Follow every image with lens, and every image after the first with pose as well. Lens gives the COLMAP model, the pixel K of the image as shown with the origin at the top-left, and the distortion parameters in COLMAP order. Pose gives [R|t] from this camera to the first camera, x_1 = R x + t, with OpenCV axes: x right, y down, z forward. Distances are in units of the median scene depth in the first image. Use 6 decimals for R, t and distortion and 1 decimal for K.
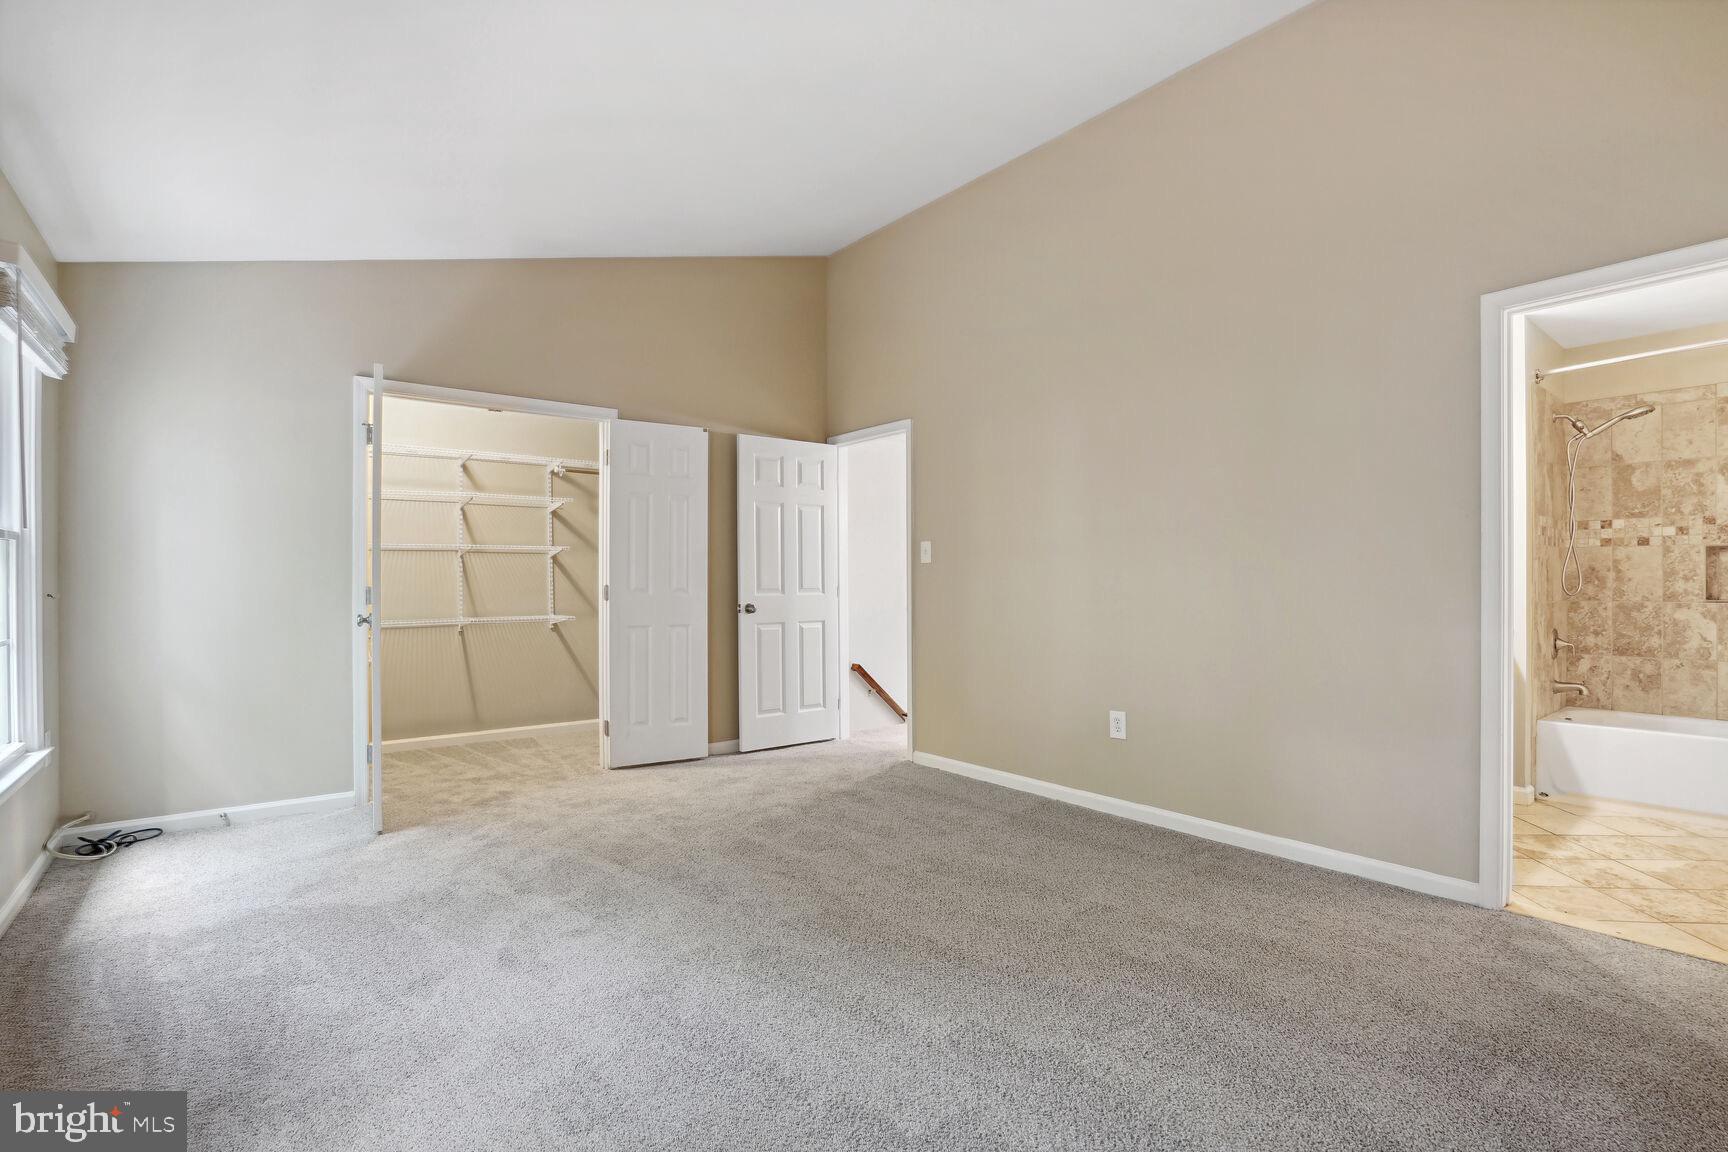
lens RADIAL K [[792.3, 0, 849.4], [0, 792.3, 577.5], [0, 0, 1]] dist [-0.026139, 0.006373]
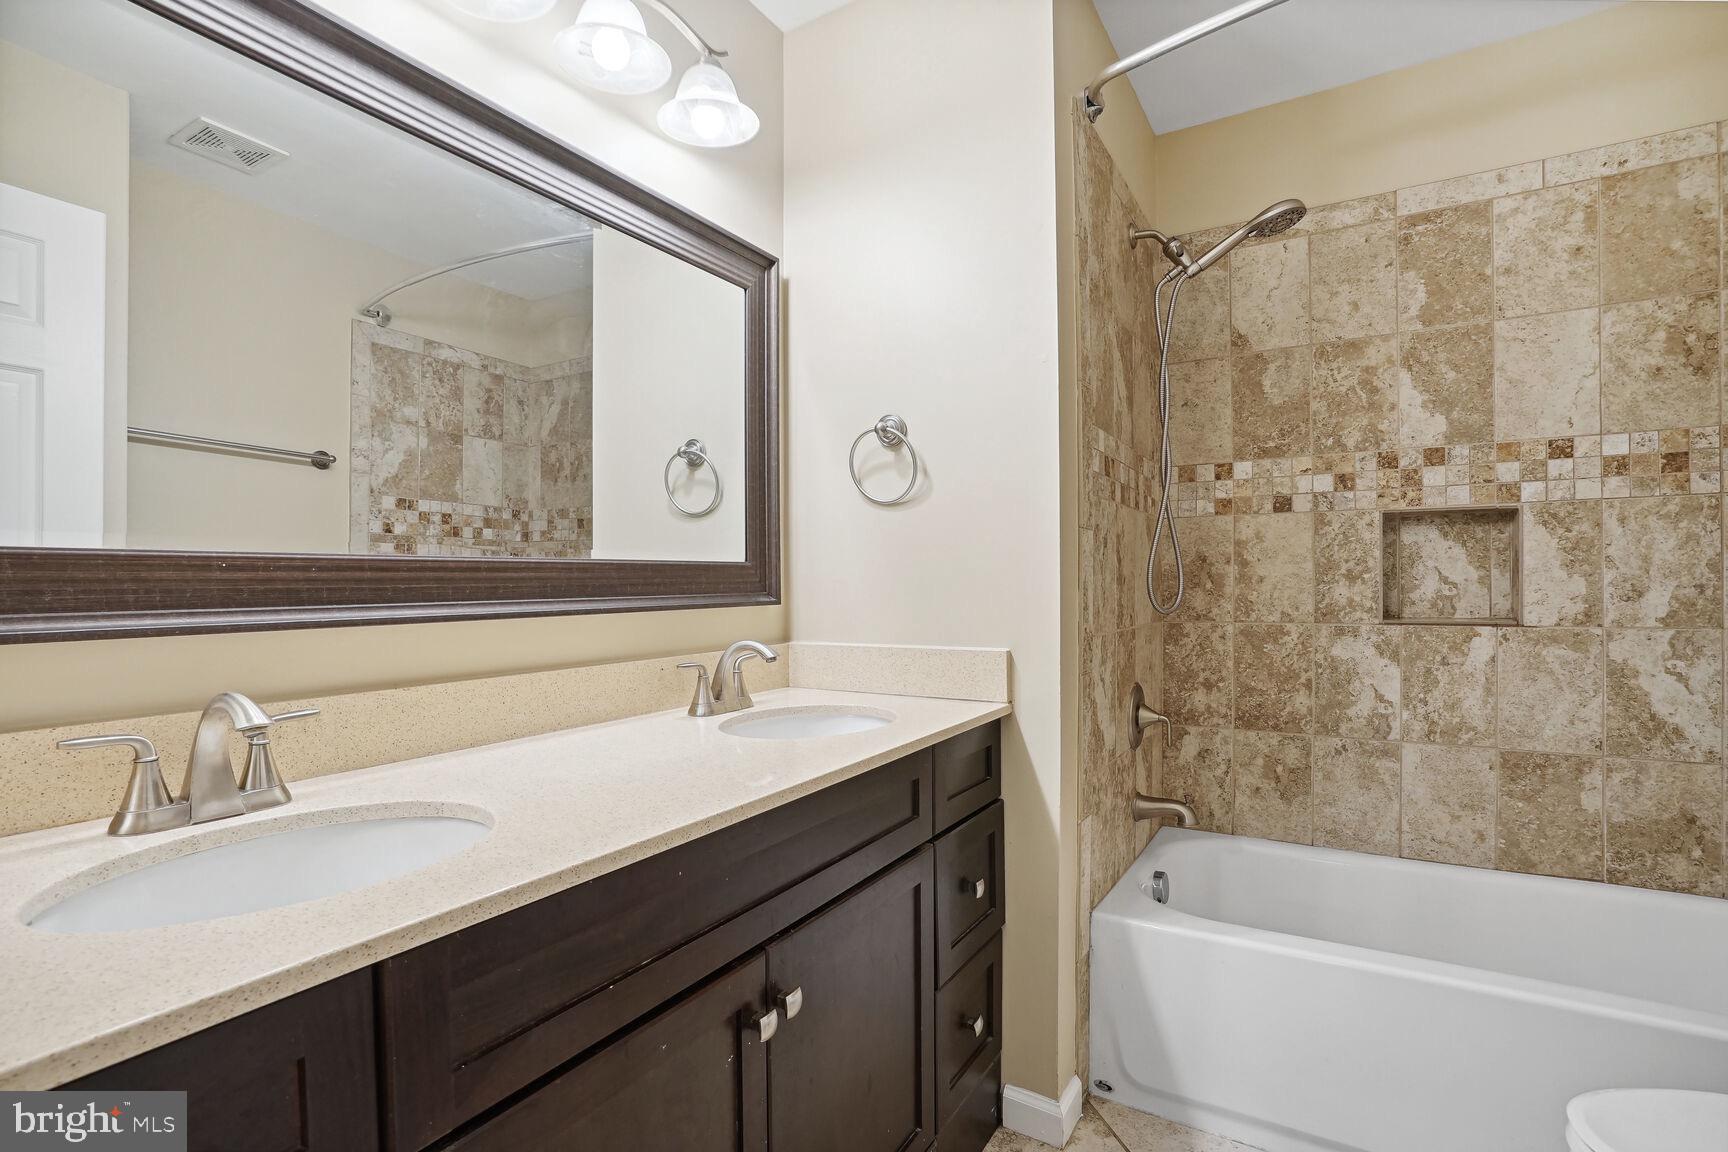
lens RADIAL K [[792.3, 0, 867.2], [0, 792.3, 580.2], [0, 0, 1]] dist [-0.026139, 0.006373]
pose [[0.941220, 0.001033, 0.337794, 0.601761], [0.001135, 0.999980, -0.006222, 0.005993], [-0.337793, 0.006240, 0.941200, 0.615664]]
